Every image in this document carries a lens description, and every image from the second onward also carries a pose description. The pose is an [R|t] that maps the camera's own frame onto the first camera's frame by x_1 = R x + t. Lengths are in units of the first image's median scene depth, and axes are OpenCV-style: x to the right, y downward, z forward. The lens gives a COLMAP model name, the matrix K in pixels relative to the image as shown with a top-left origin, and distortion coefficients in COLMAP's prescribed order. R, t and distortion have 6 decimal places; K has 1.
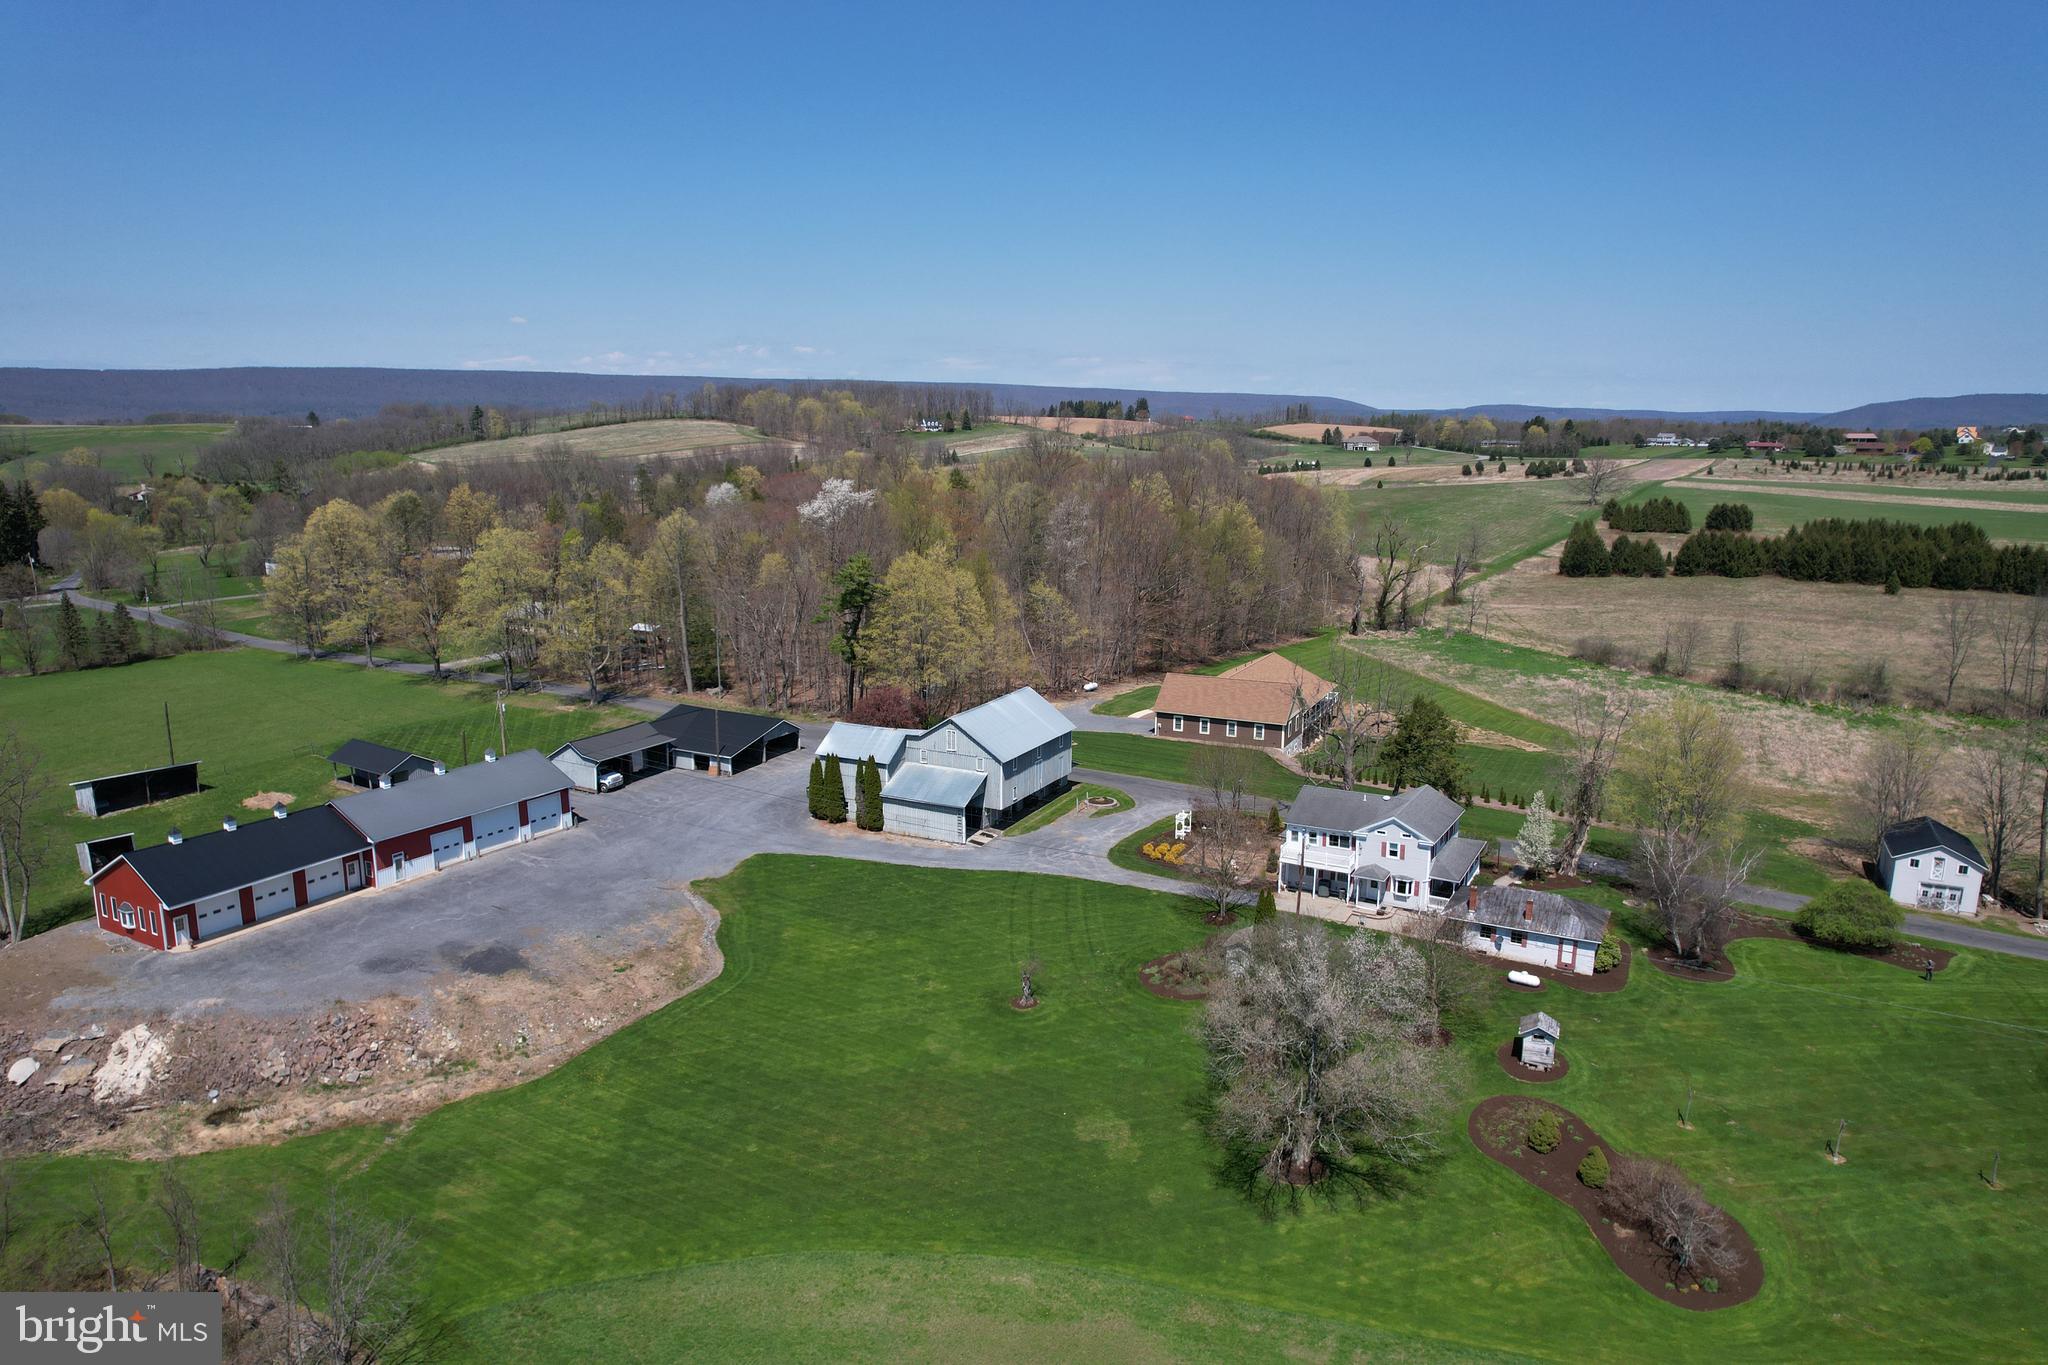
lens RADIAL K [[1305.8, 0, 1024.0], [0, 1305.8, 682.5], [0, 0, 1]] dist [-0.072727, 0.067948]
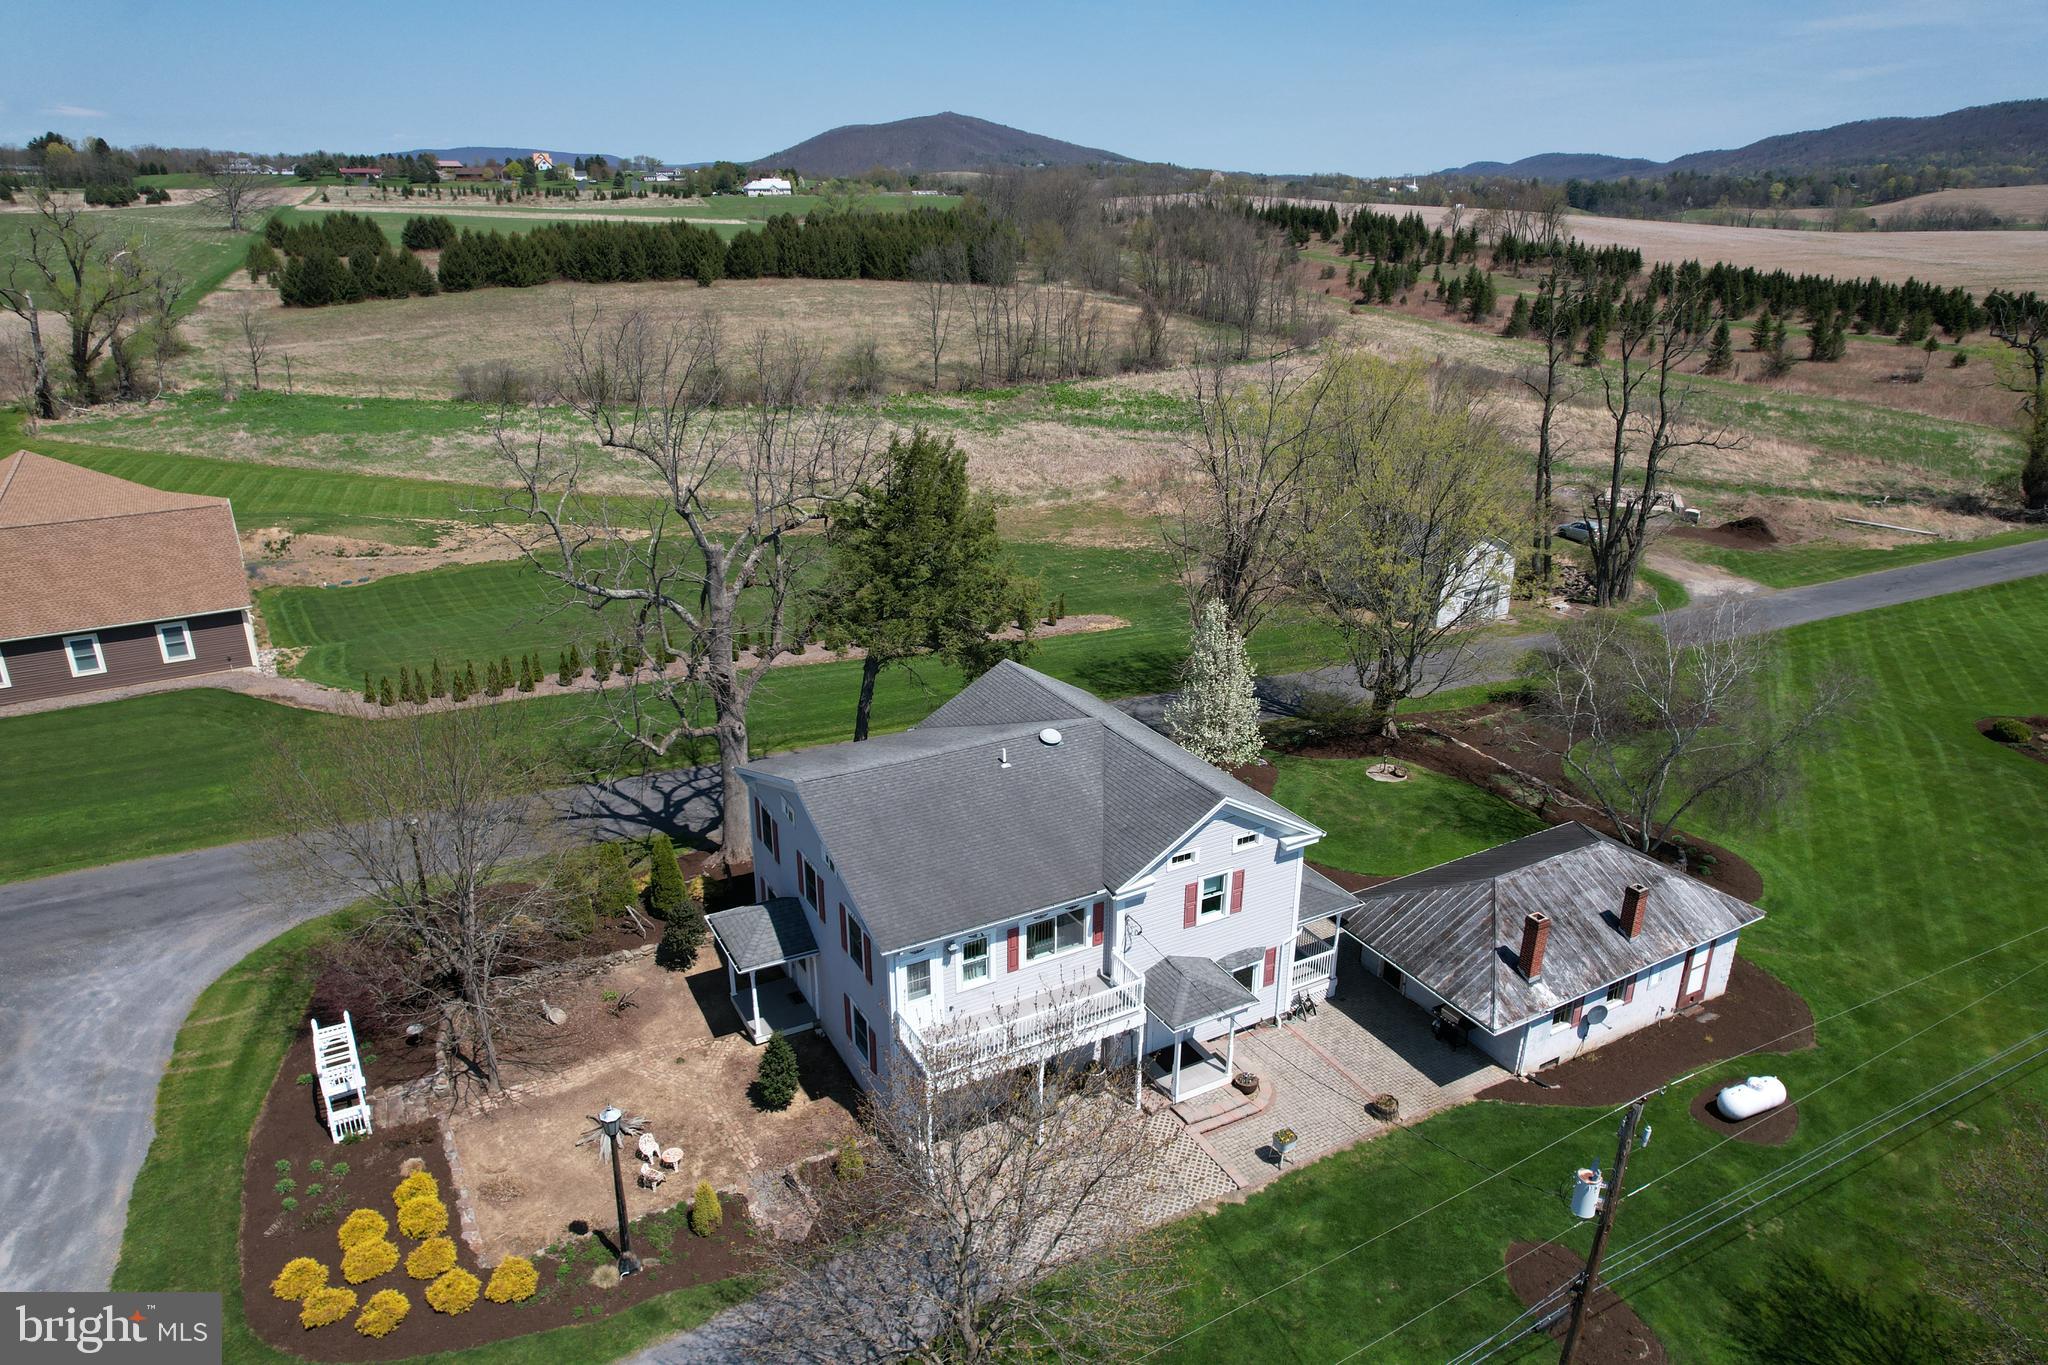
lens RADIAL K [[1305.8, 0, 1024.0], [0, 1305.8, 682.5], [0, 0, 1]] dist [-0.072727, 0.067948]
pose [[0.529928, -0.301590, 0.792603, 0.015058], [0.157143, 0.953362, 0.257696, -0.010343], [-0.833356, -0.012008, 0.552606, 0.726059]]
